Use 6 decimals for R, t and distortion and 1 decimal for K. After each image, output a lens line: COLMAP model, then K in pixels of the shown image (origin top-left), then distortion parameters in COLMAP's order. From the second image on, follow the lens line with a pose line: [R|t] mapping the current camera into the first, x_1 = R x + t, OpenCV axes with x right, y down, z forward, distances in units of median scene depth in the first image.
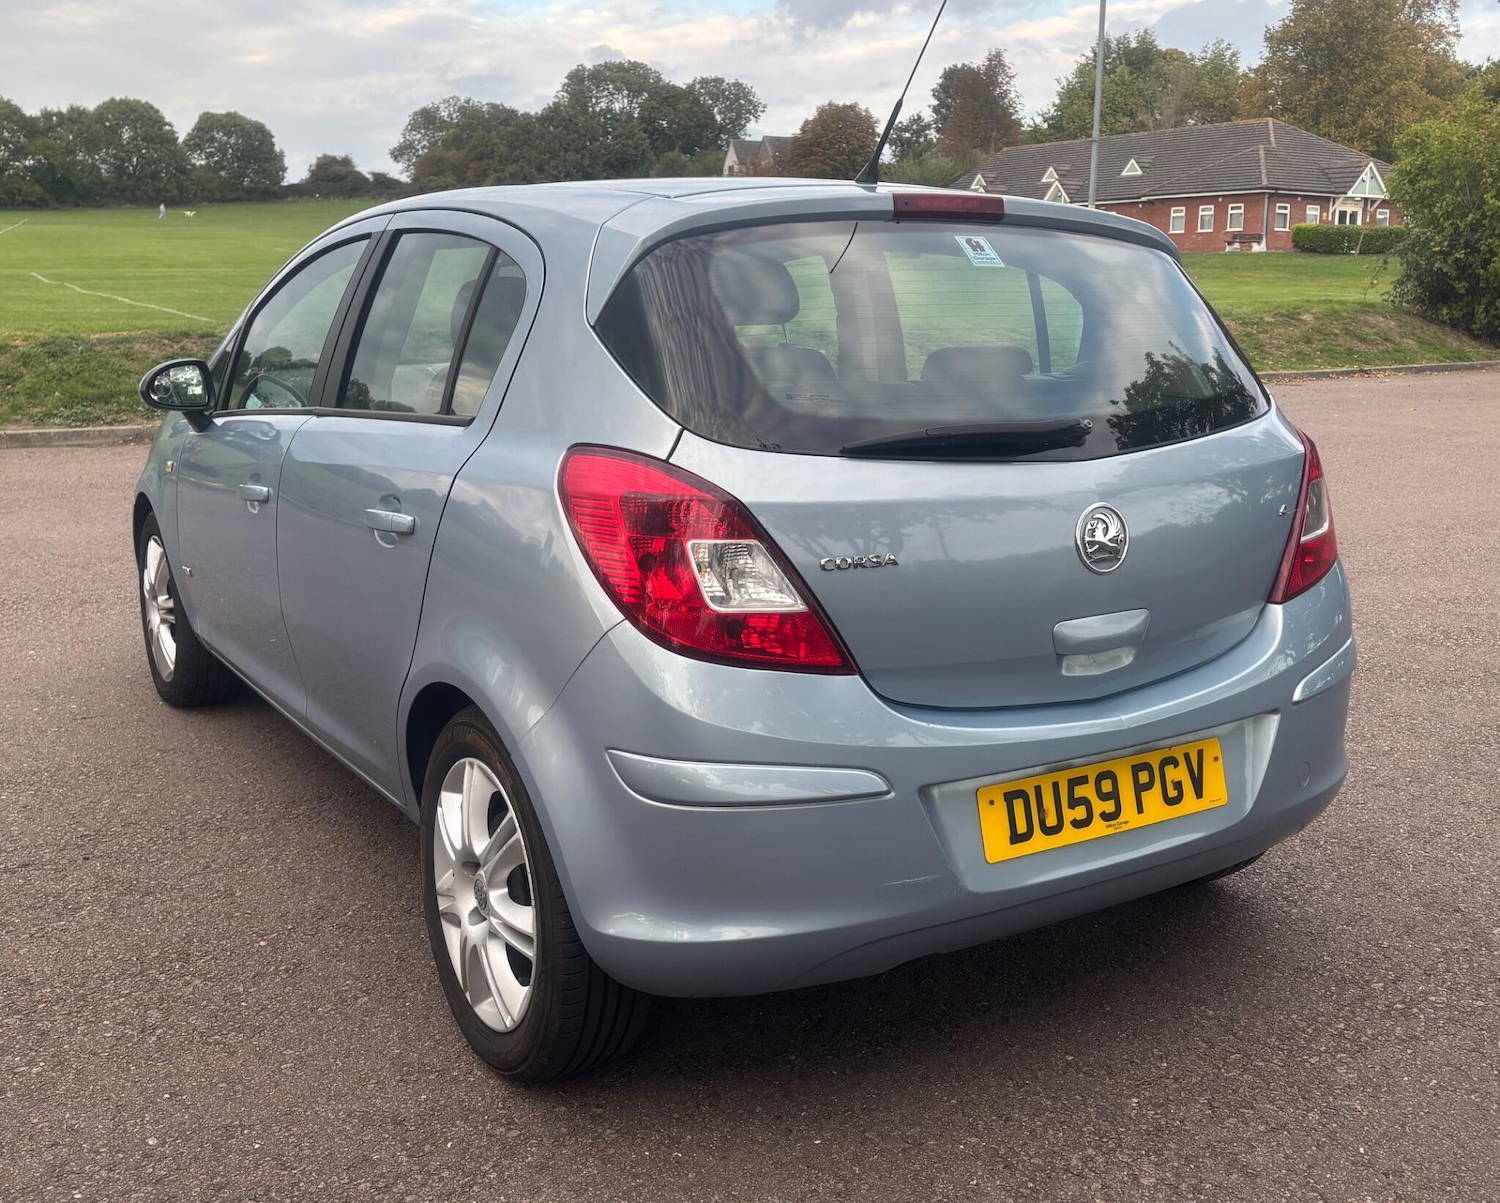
lens RADIAL K [[1549.6, 0, 779.0], [0, 1549.6, 545.0], [0, 0, 1]] dist [0.015912, 0.024402]
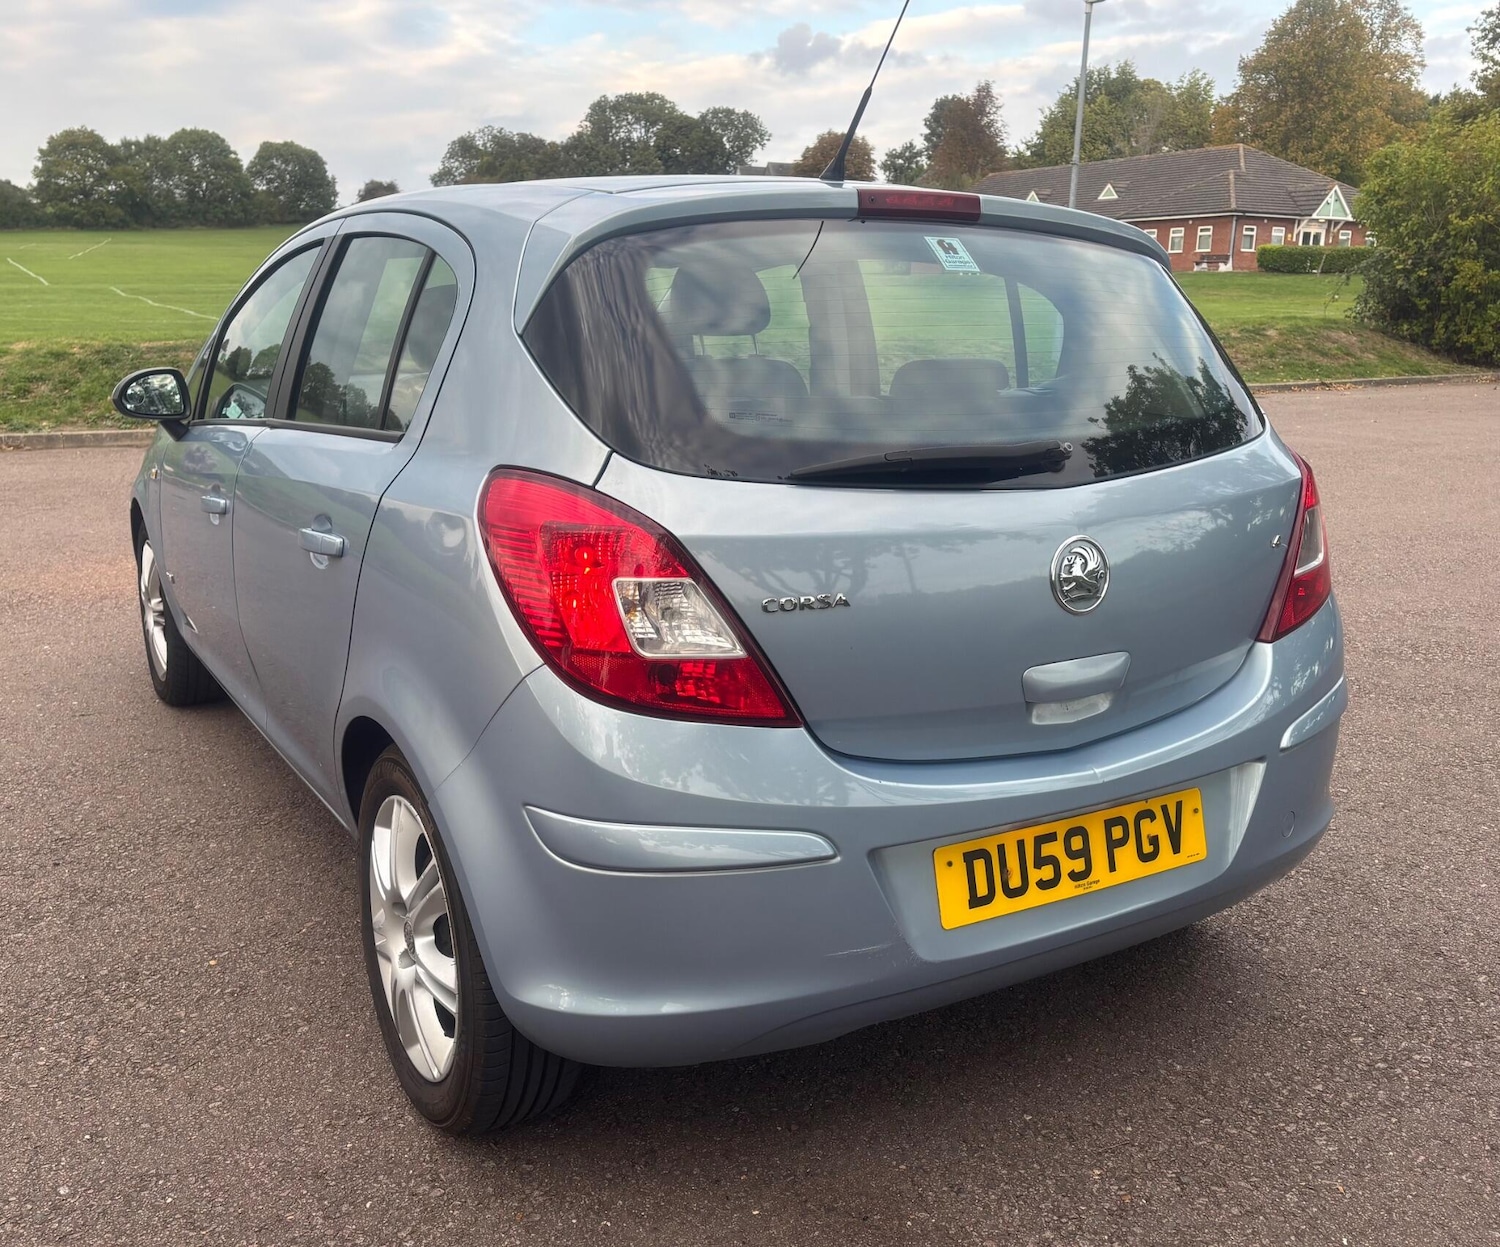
lens RADIAL K [[1380.1, 0, 715.3], [0, 1380.1, 632.8], [0, 0, 1]] dist [0.011428, 0.035701]
pose [[0.998915, 0.014482, -0.044264, 0.023346], [-0.011386, 0.997523, 0.069411, -0.017761], [0.045160, -0.068832, 0.996606, 0.134852]]
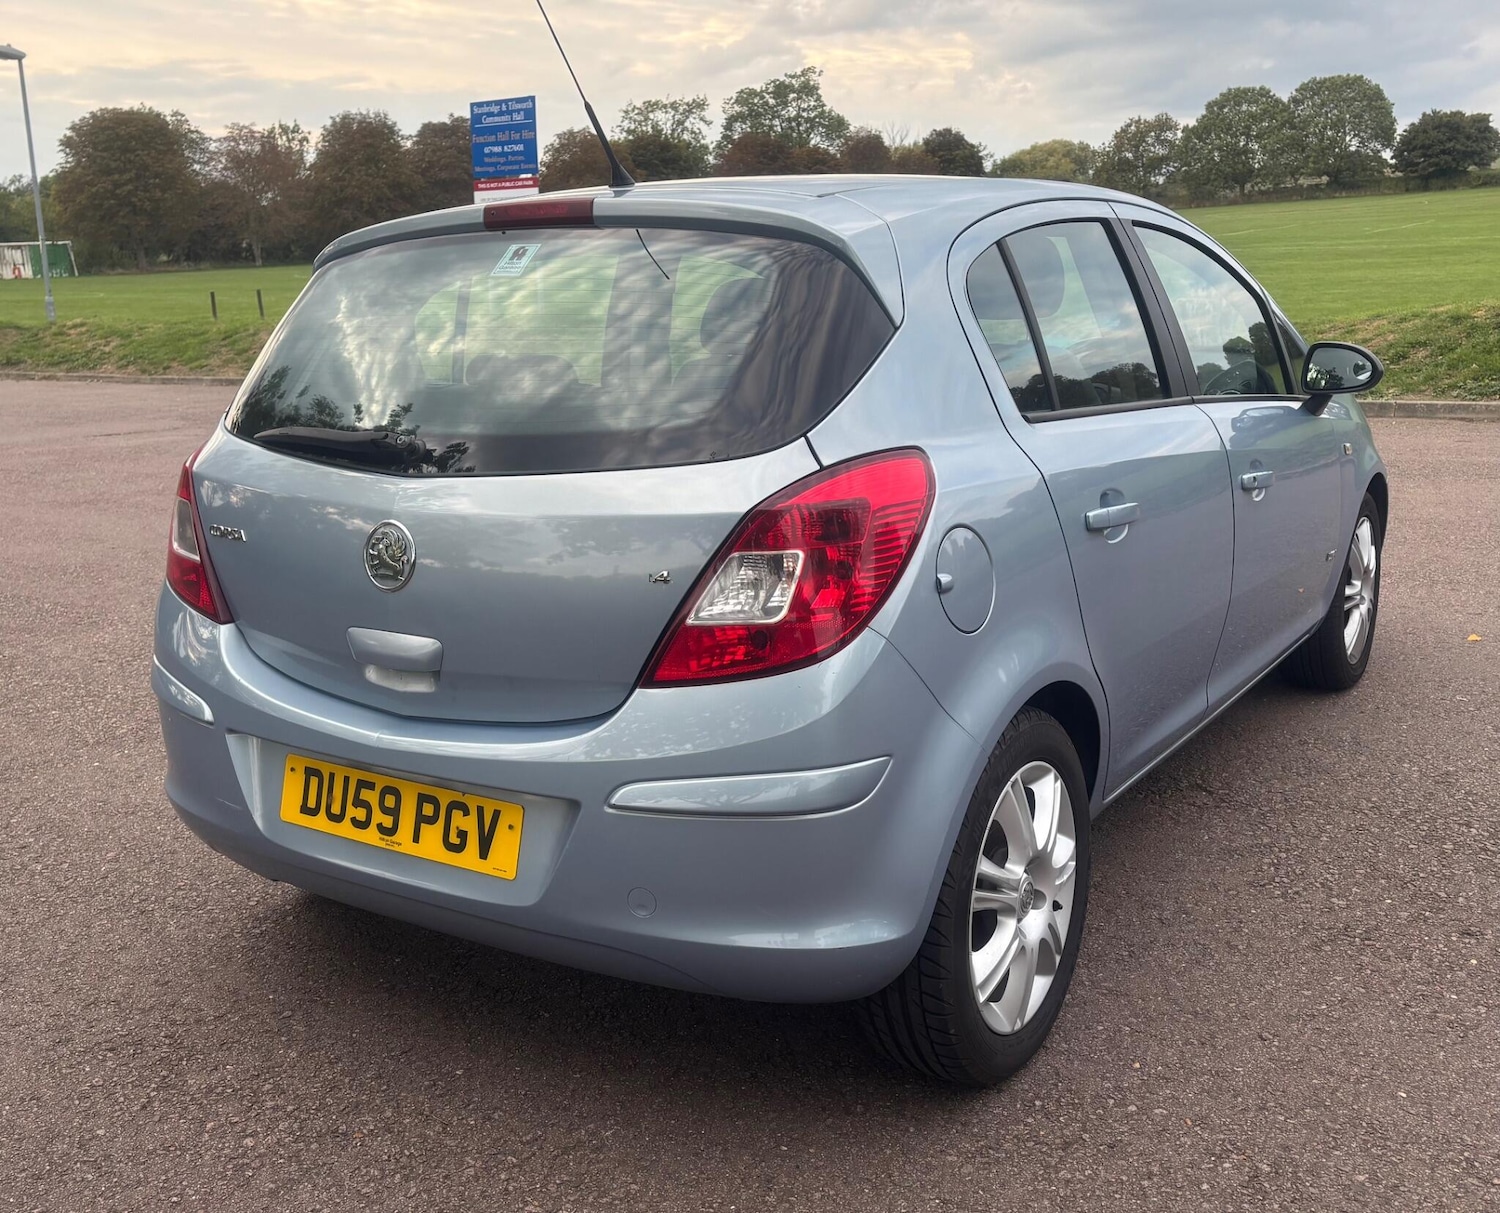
lens RADIAL K [[1511.2, 0, 722.3], [0, 1511.2, 600.4], [0, 0, 1]] dist [0.010704, 0.028338]
pose [[0.400404, 0.182036, -0.898076, 0.863136], [-0.123844, 0.981827, 0.143797, -0.104902], [0.907931, 0.053645, 0.415671, 0.583426]]
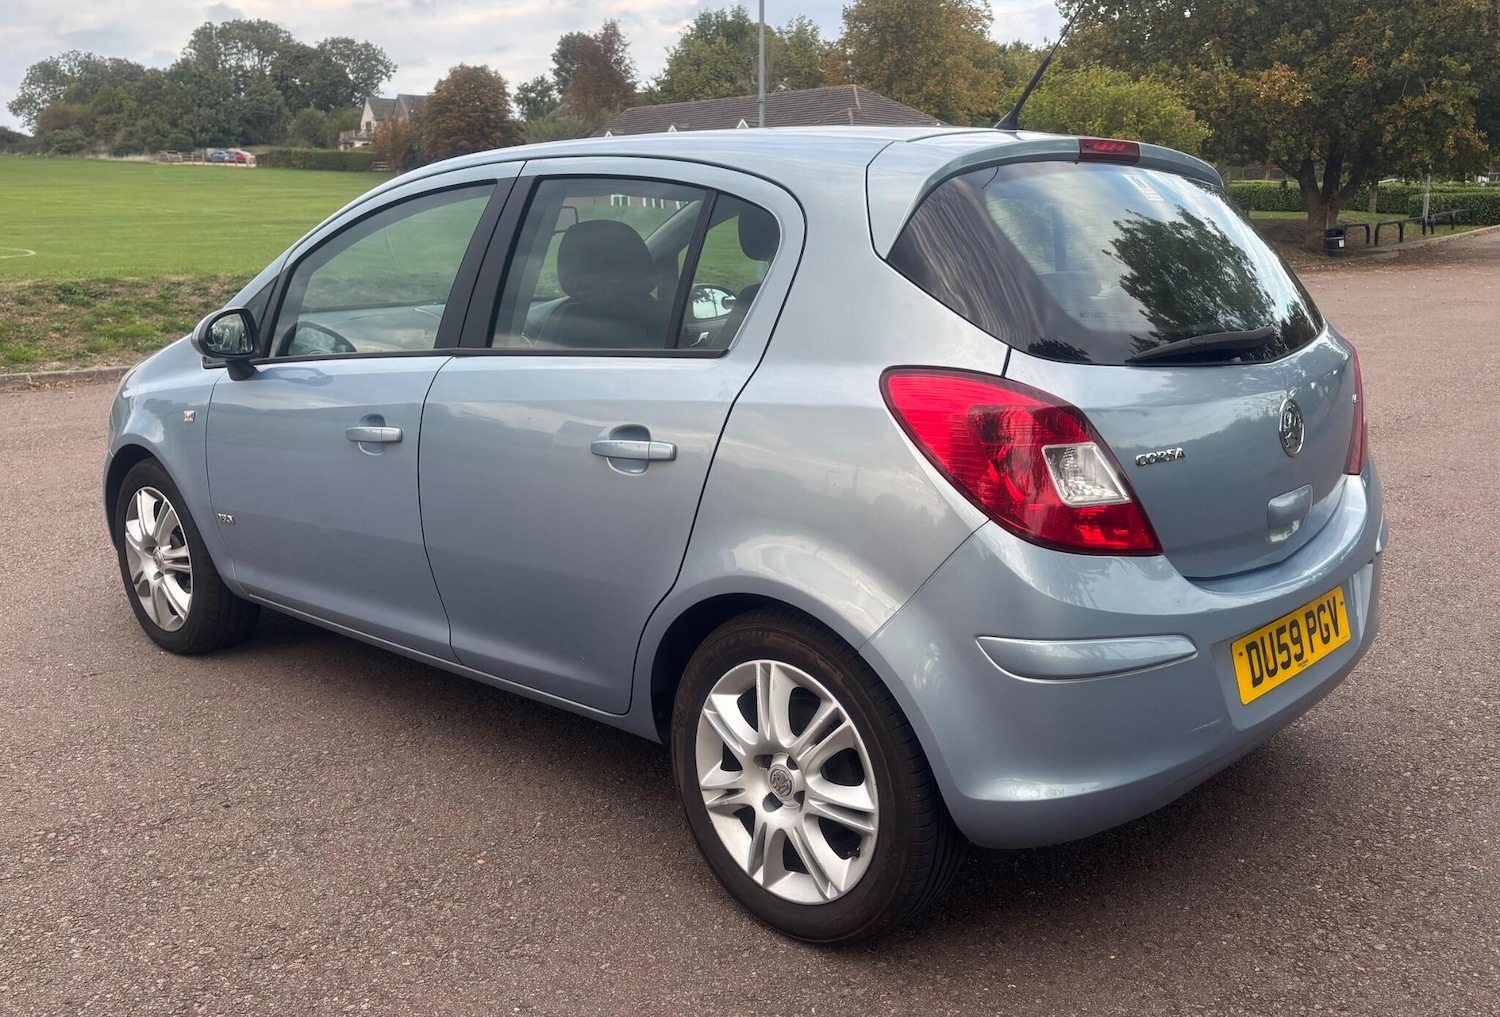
lens RADIAL K [[1365.9, 0, 789.9], [0, 1365.9, 503.7], [0, 0, 1]] dist [0.020435, 0.009315]
pose [[0.963826, -0.067217, 0.257916, -0.325391], [0.059239, 0.997498, 0.038591, -0.006636], [-0.259865, -0.021917, 0.965396, 0.056488]]
